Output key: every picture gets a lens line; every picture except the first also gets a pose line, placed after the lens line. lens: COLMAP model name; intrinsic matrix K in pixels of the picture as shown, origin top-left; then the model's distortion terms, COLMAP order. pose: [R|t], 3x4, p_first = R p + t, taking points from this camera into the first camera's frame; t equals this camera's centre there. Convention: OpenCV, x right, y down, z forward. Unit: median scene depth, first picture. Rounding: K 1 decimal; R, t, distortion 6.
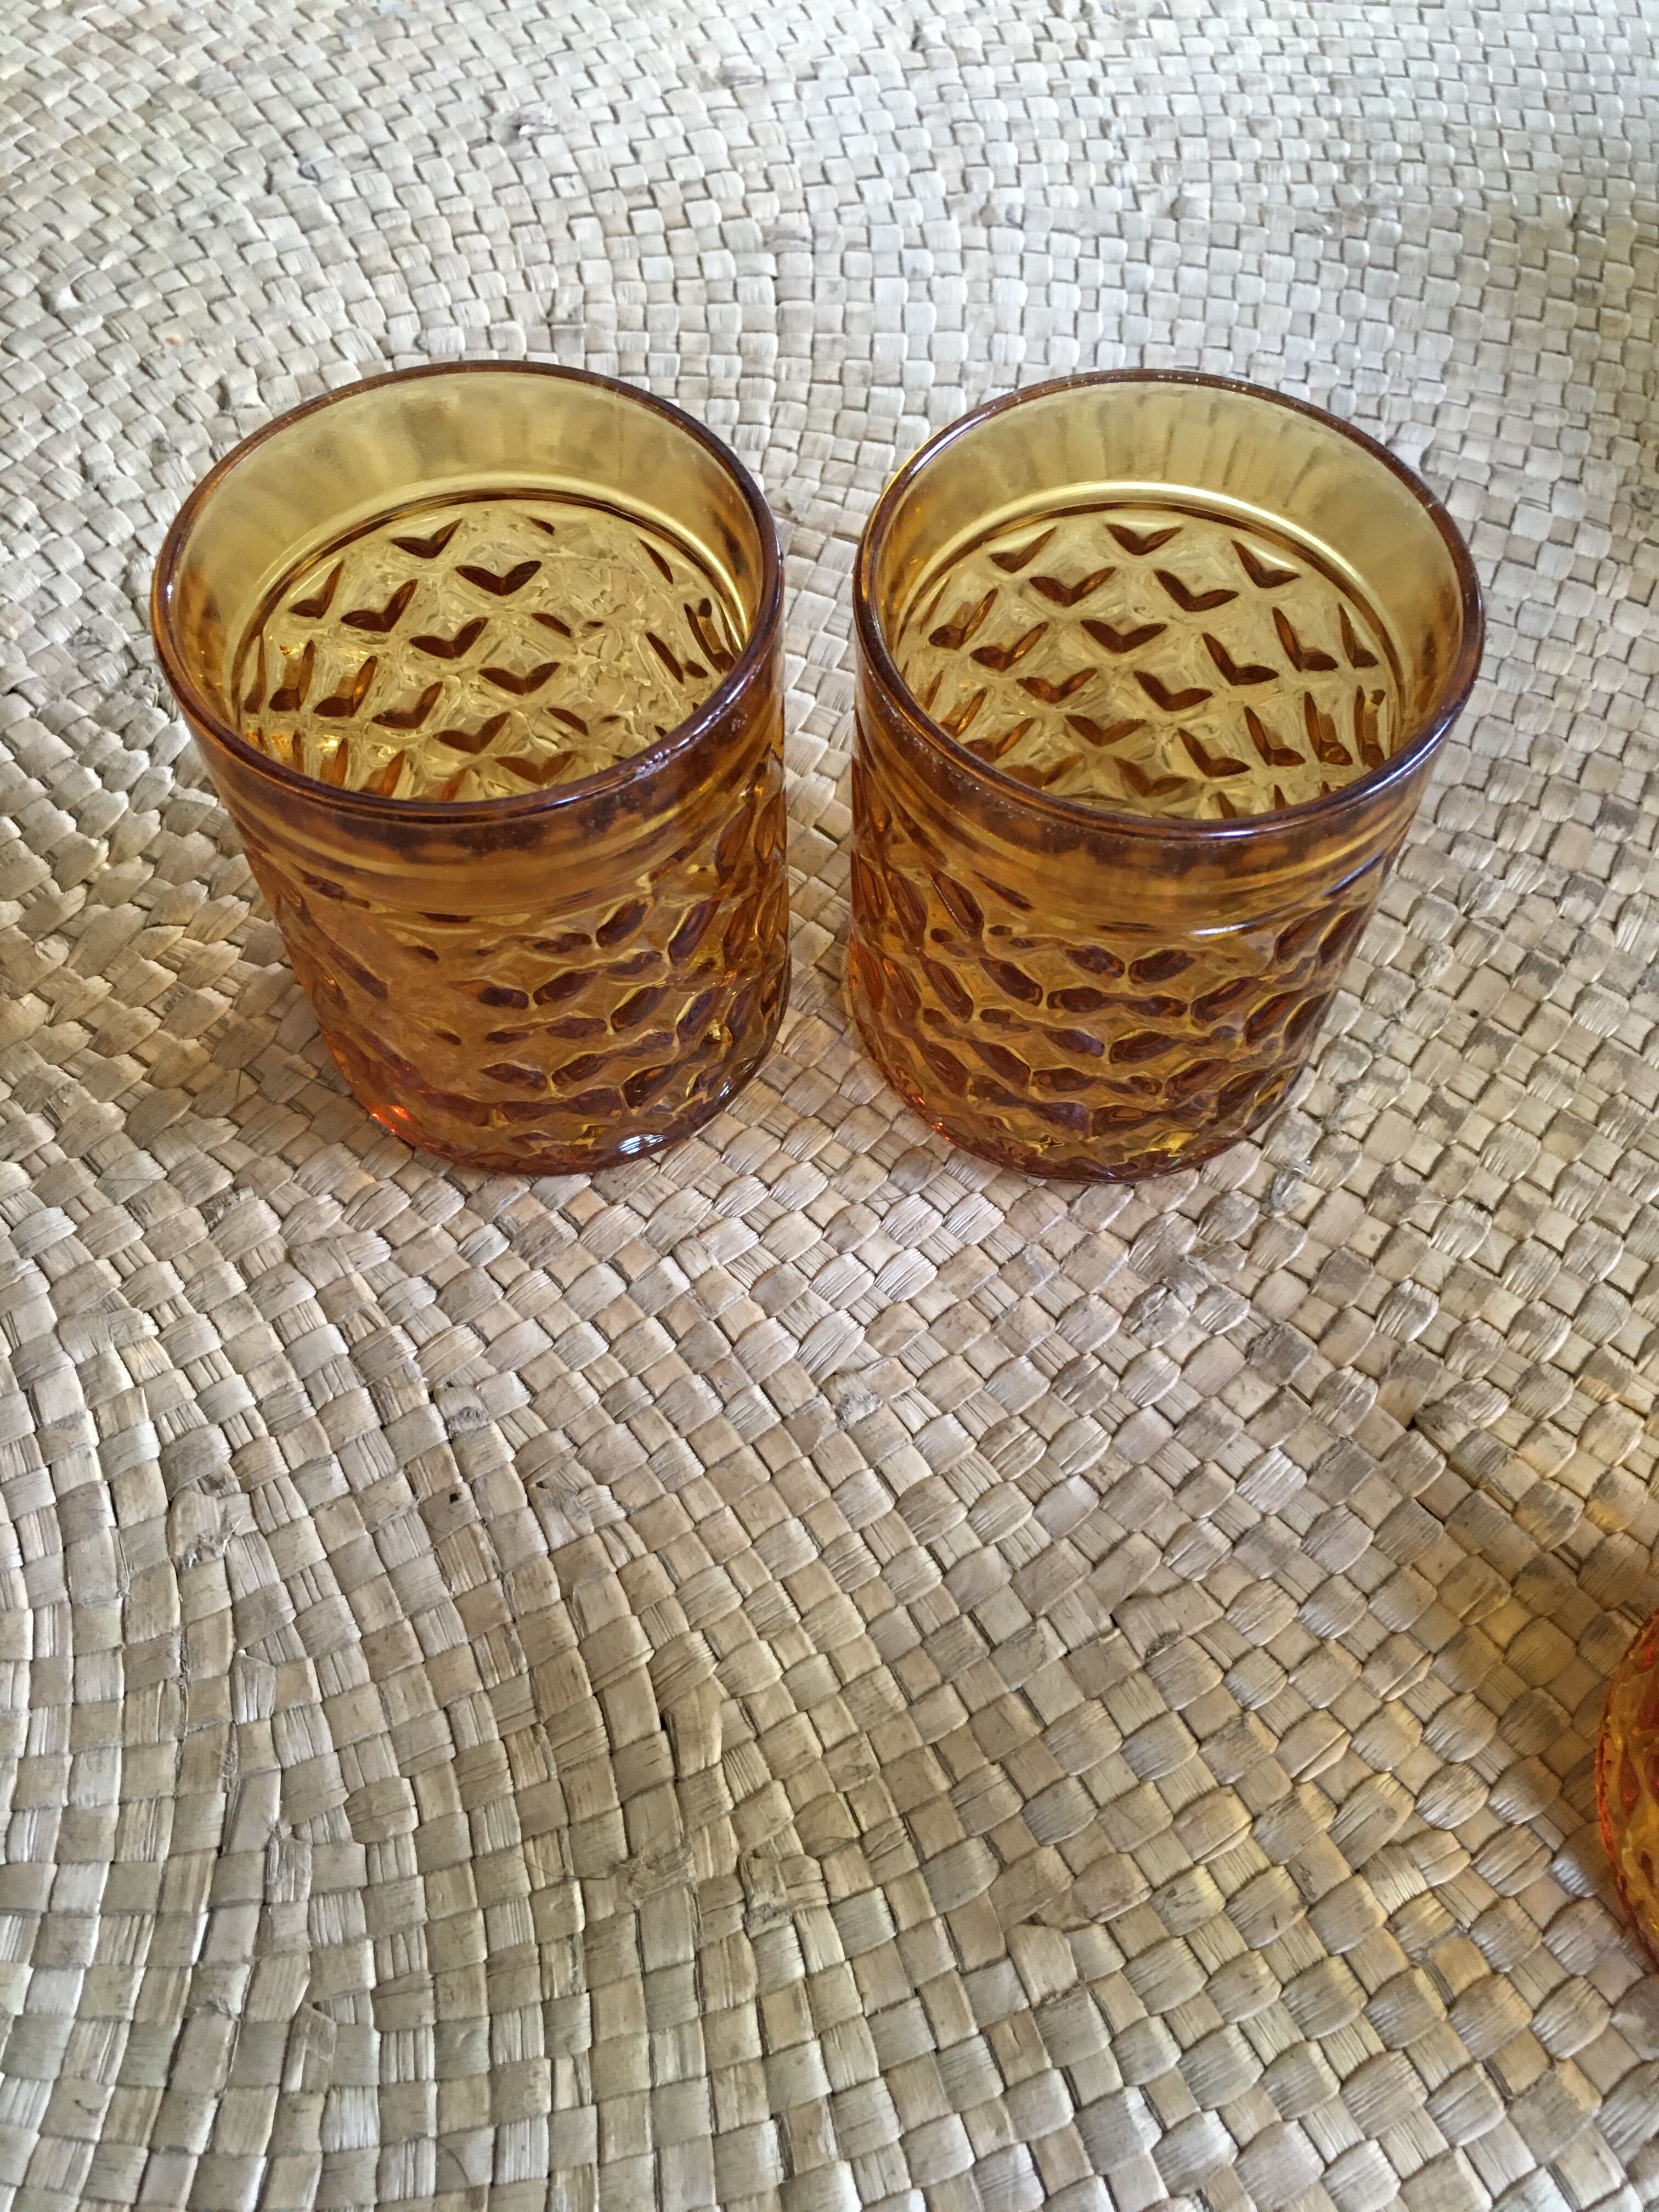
lens RADIAL K [[1923.2, 0, 827.1], [0, 1923.2, 1111.8], [0, 0, 1]] dist [0.070415, -0.116496]
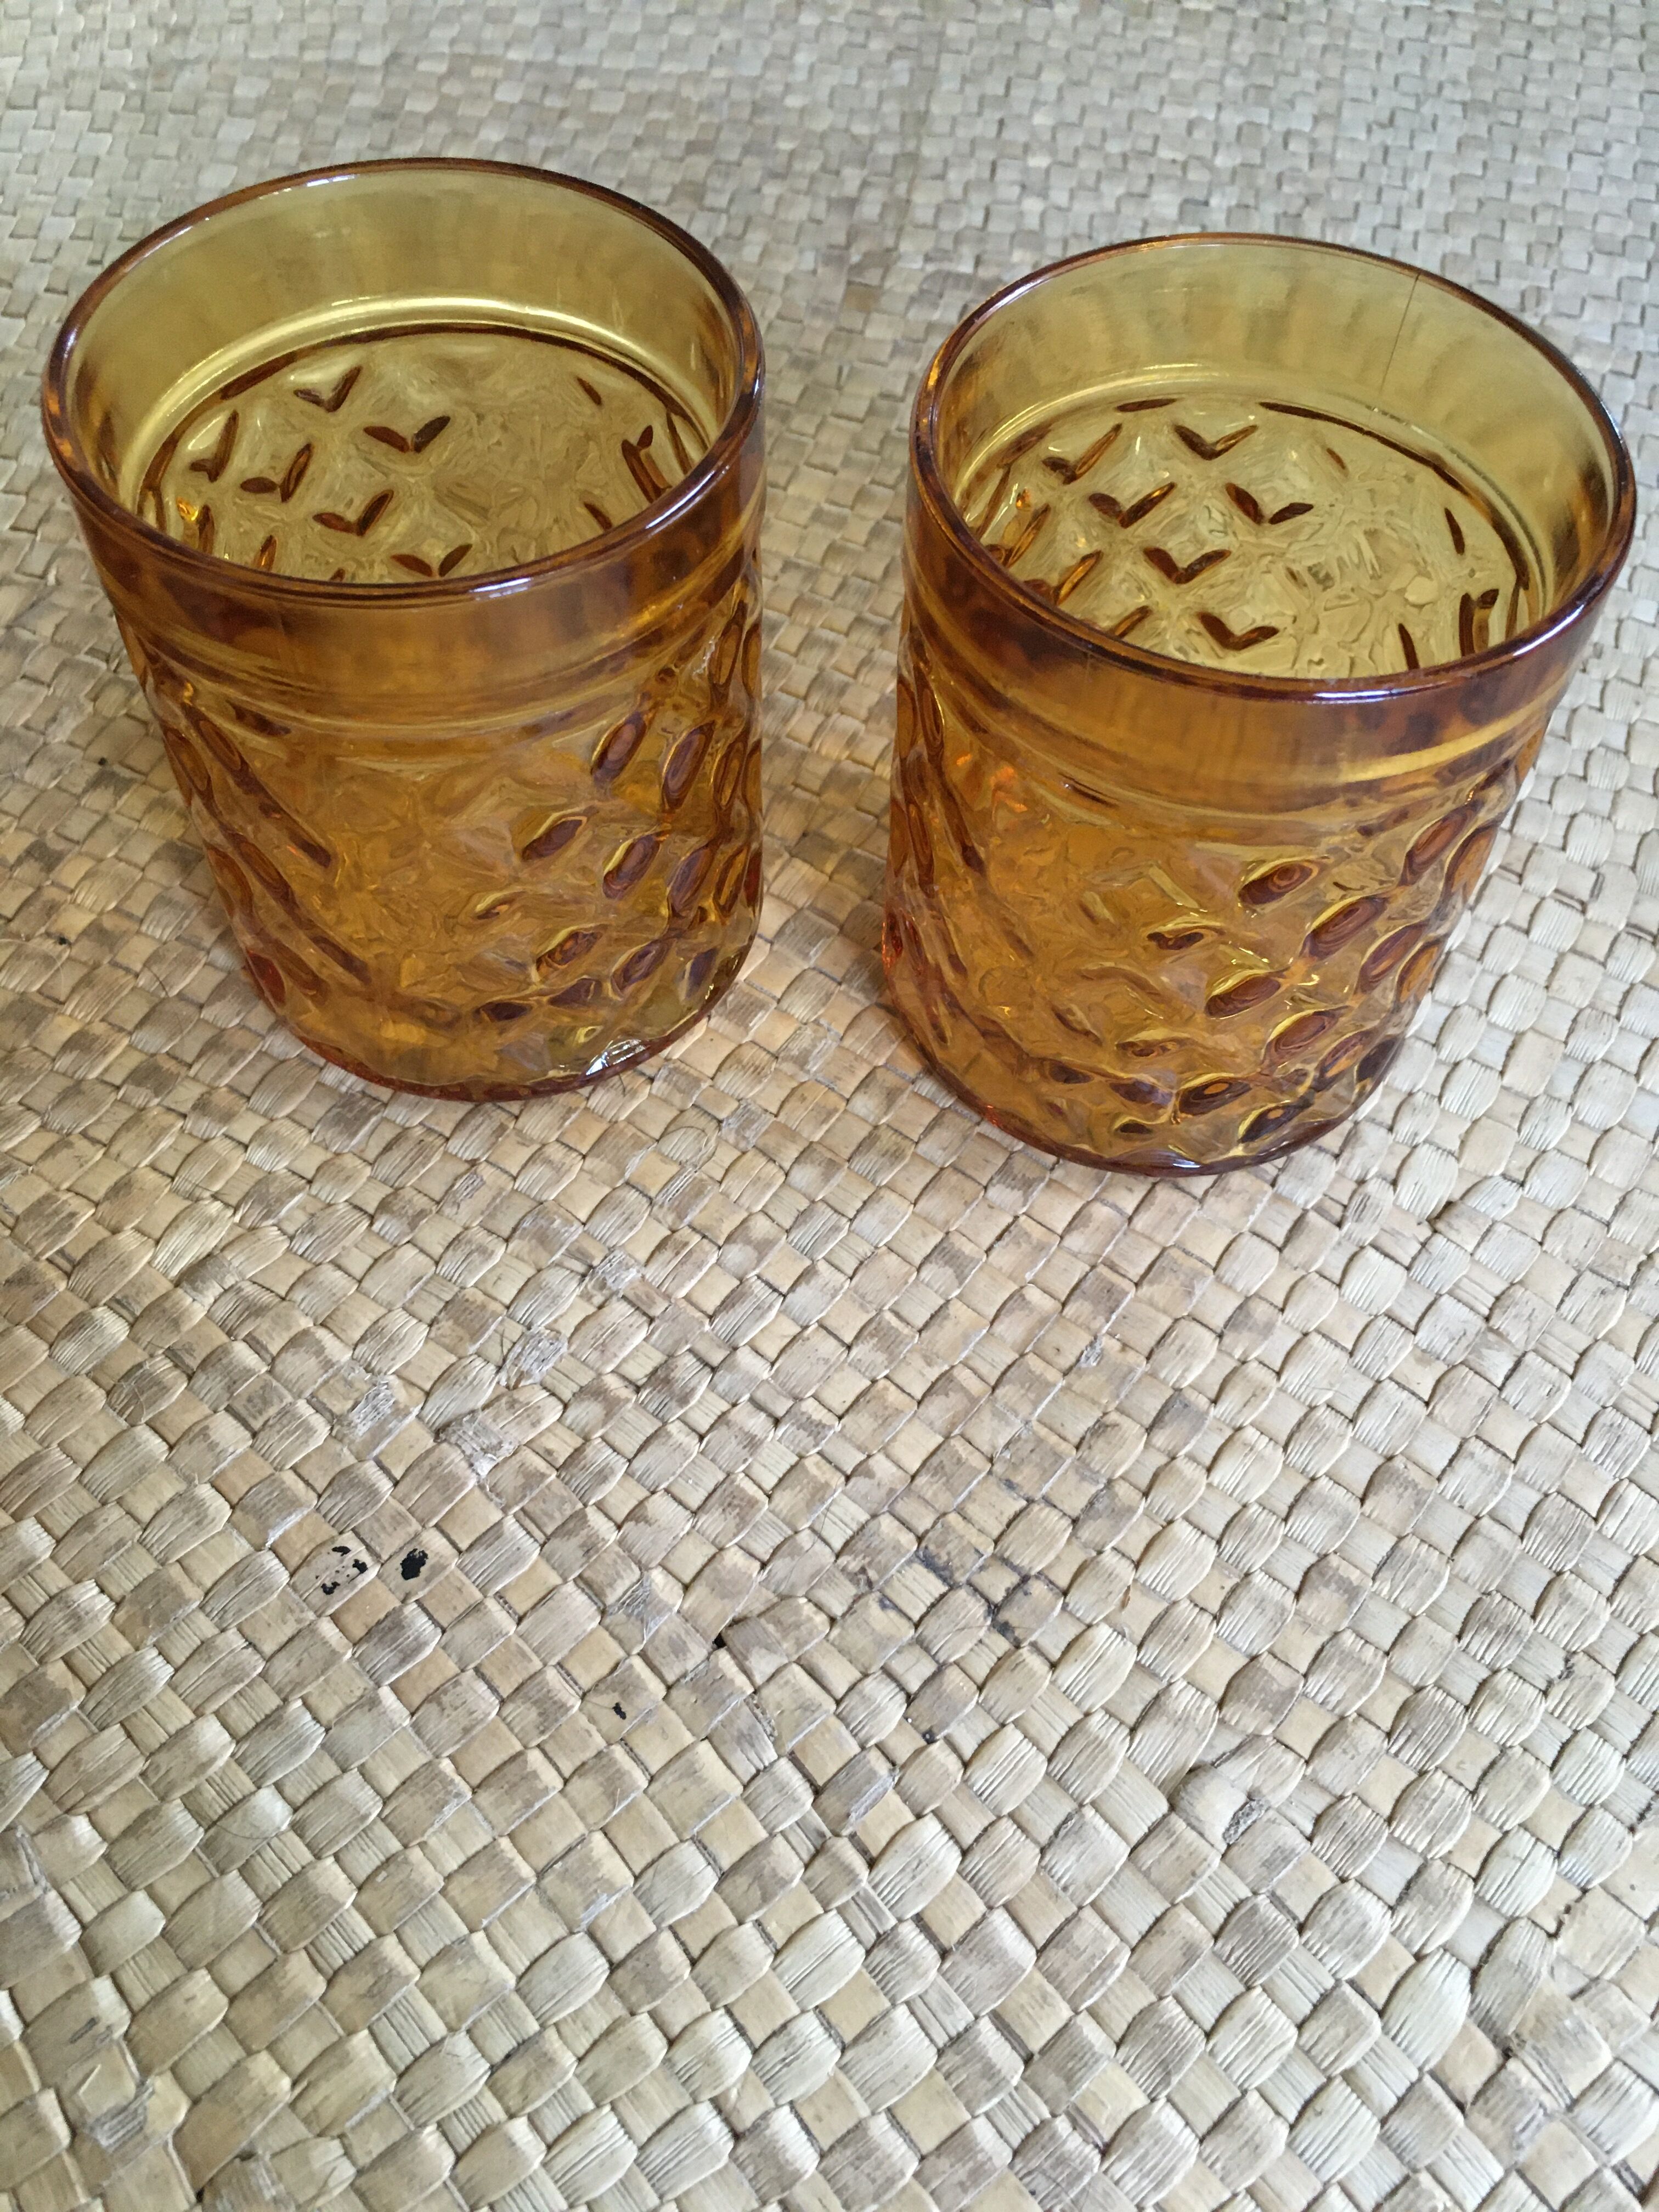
lens RADIAL K [[1923.2, 0, 860.8], [0, 1923.2, 1109.8], [0, 0, 1]] dist [0.070415, -0.116496]
pose [[0.983580, -0.135869, 0.118781, 0.600164], [0.144148, 0.987478, -0.064094, 0.248075], [-0.108585, 0.080163, 0.990850, 0.027974]]
